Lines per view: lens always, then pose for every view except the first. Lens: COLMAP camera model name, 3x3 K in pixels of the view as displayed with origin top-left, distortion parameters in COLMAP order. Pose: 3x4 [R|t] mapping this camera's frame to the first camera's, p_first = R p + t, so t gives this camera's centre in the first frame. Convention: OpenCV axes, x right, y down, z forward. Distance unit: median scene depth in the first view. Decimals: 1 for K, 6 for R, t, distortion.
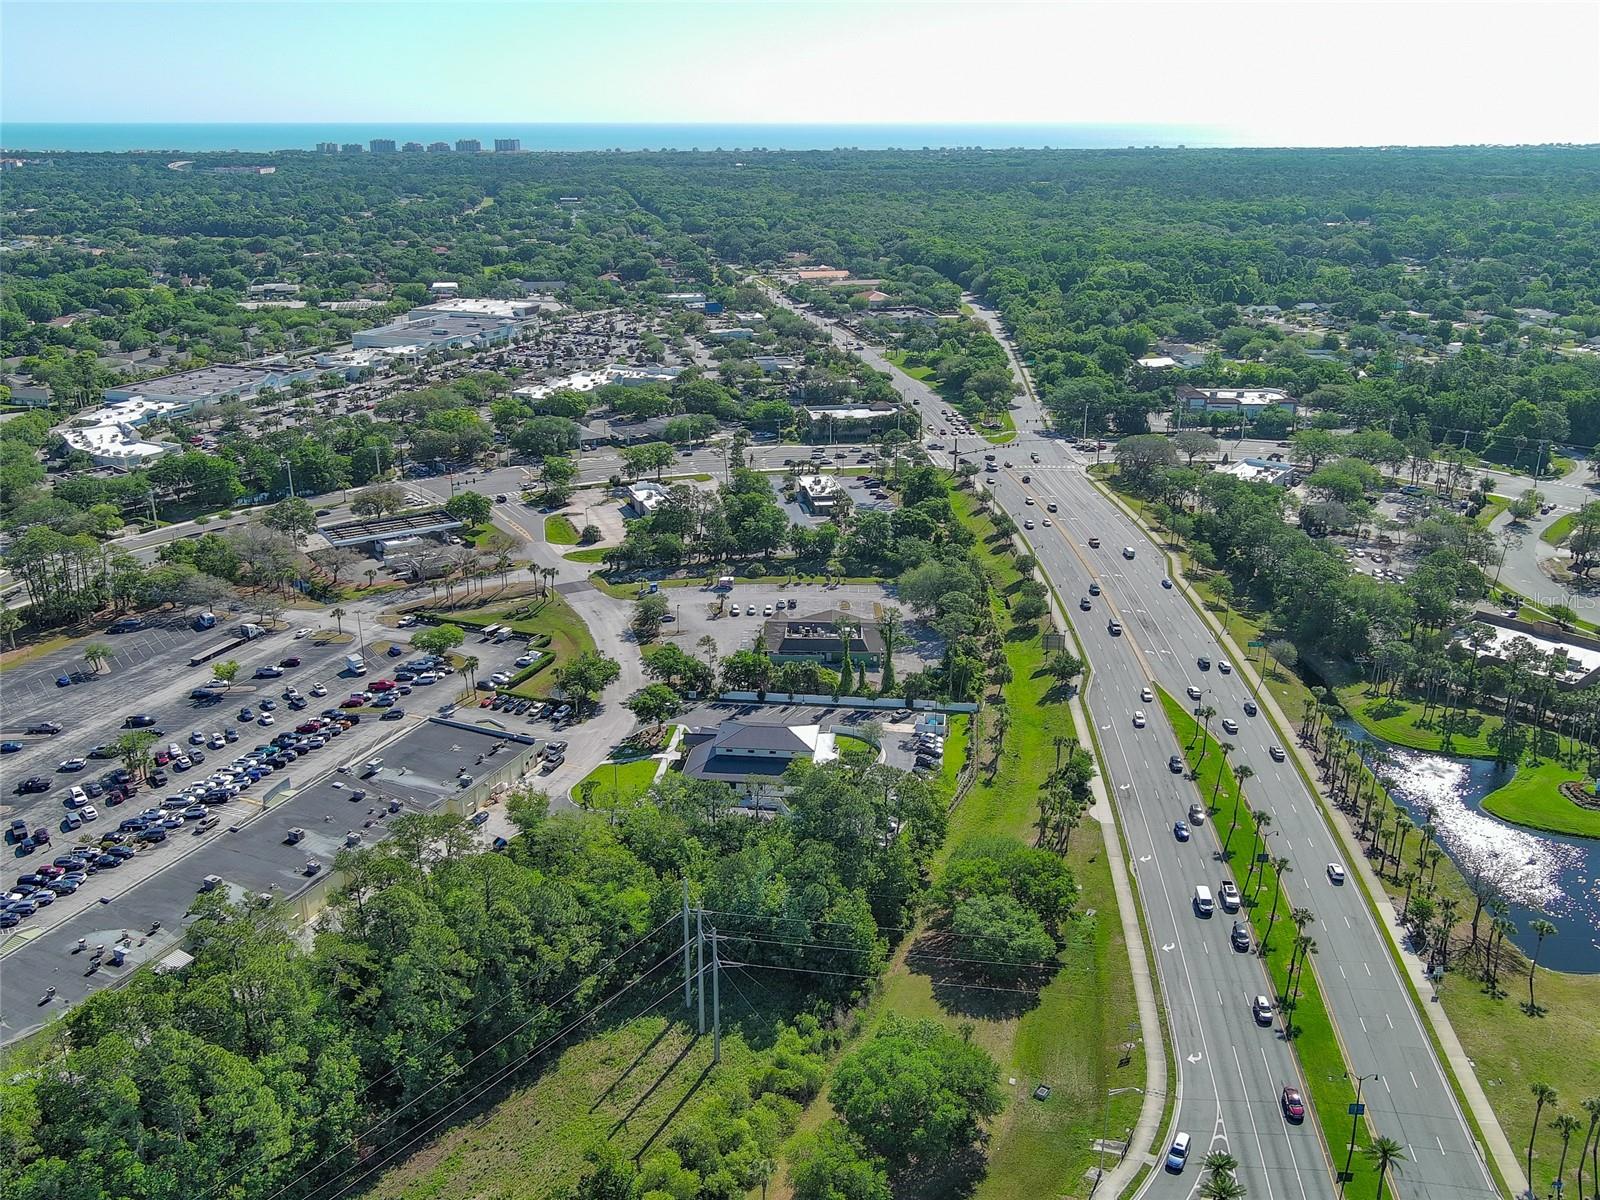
lens RADIAL K [[1335.3, 0, 798.5], [0, 1335.3, 575.6], [0, 0, 1]] dist [0.003648, -0.004468]
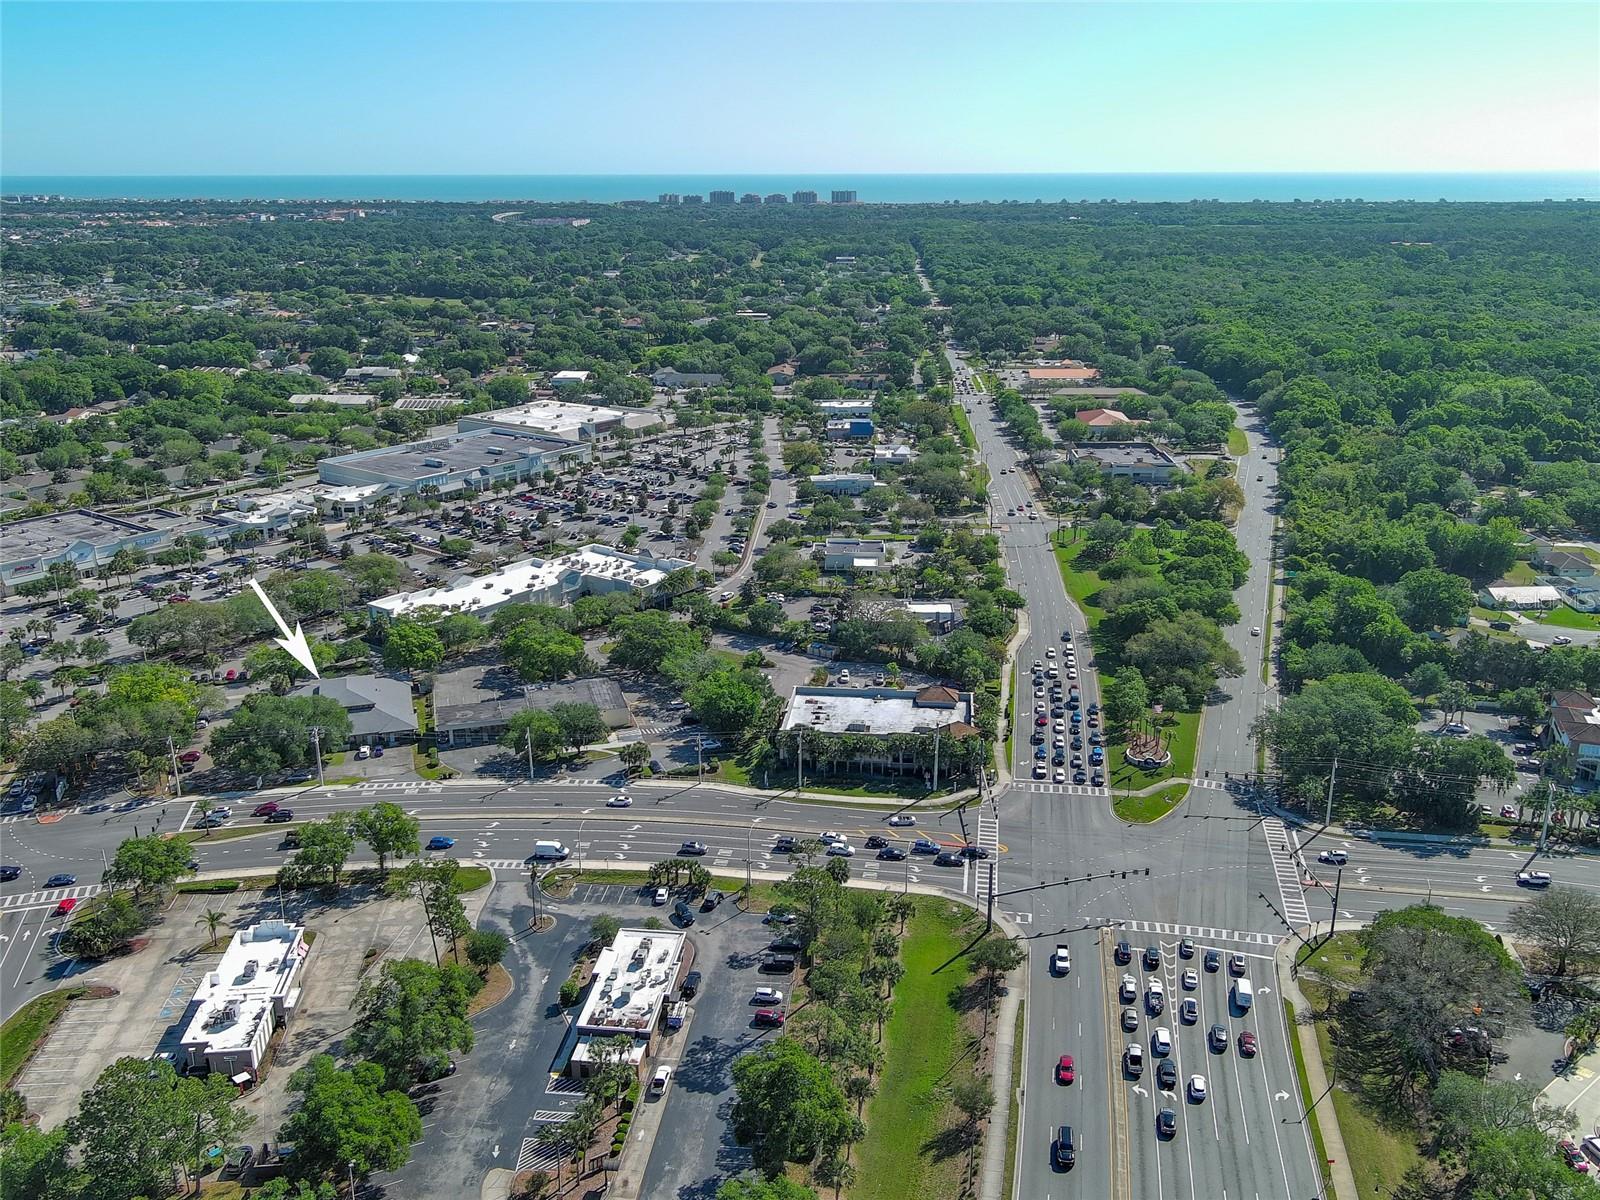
lens RADIAL K [[1303.1, 0, 822.7], [0, 1303.1, 596.2], [0, 0, 1]] dist [0.010821, -0.016922]
pose [[0.966600, 0.077371, -0.244332, 0.083708], [-0.080735, 0.996728, -0.003768, -0.095522], [0.243242, 0.023368, 0.969684, 0.284596]]
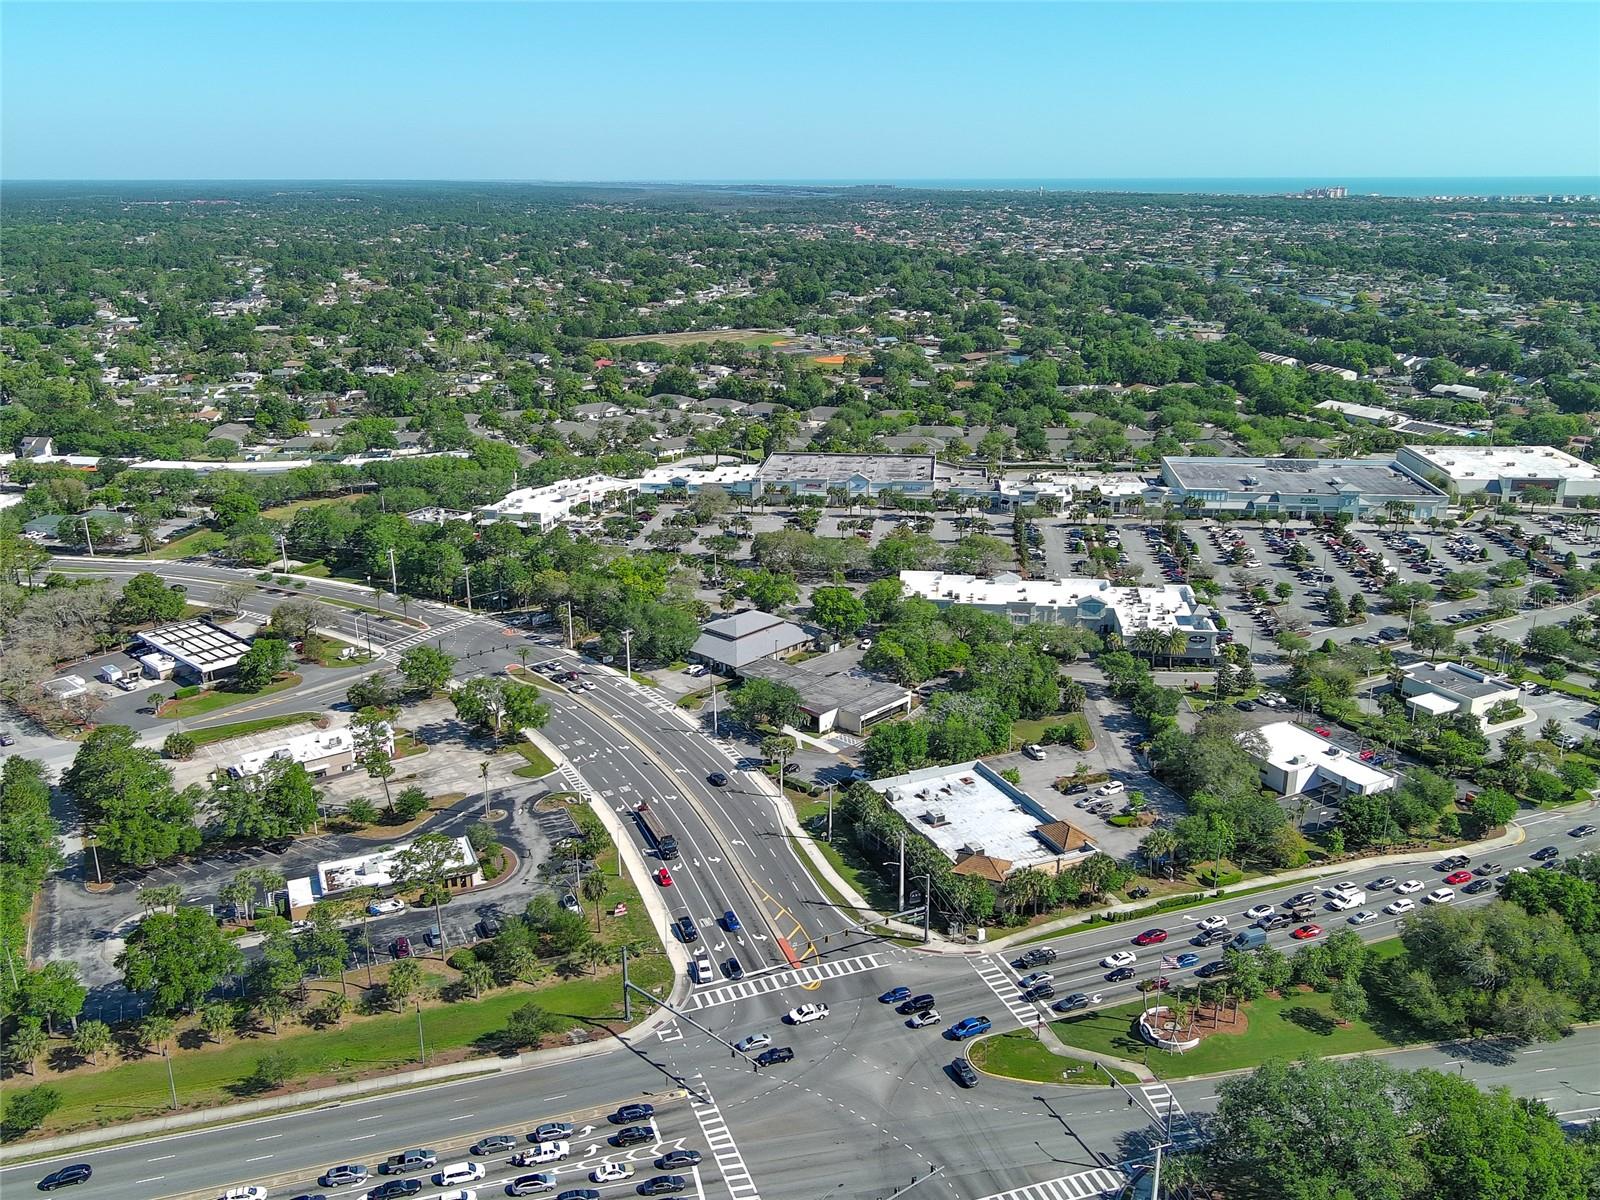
lens RADIAL K [[1303.1, 0, 822.7], [0, 1303.1, 596.2], [0, 0, 1]] dist [0.010821, -0.016922]
pose [[0.272793, 0.294048, -0.916035, 0.233324], [-0.307595, 0.928828, 0.206553, -0.152688], [0.911575, 0.225422, 0.343825, 0.451871]]
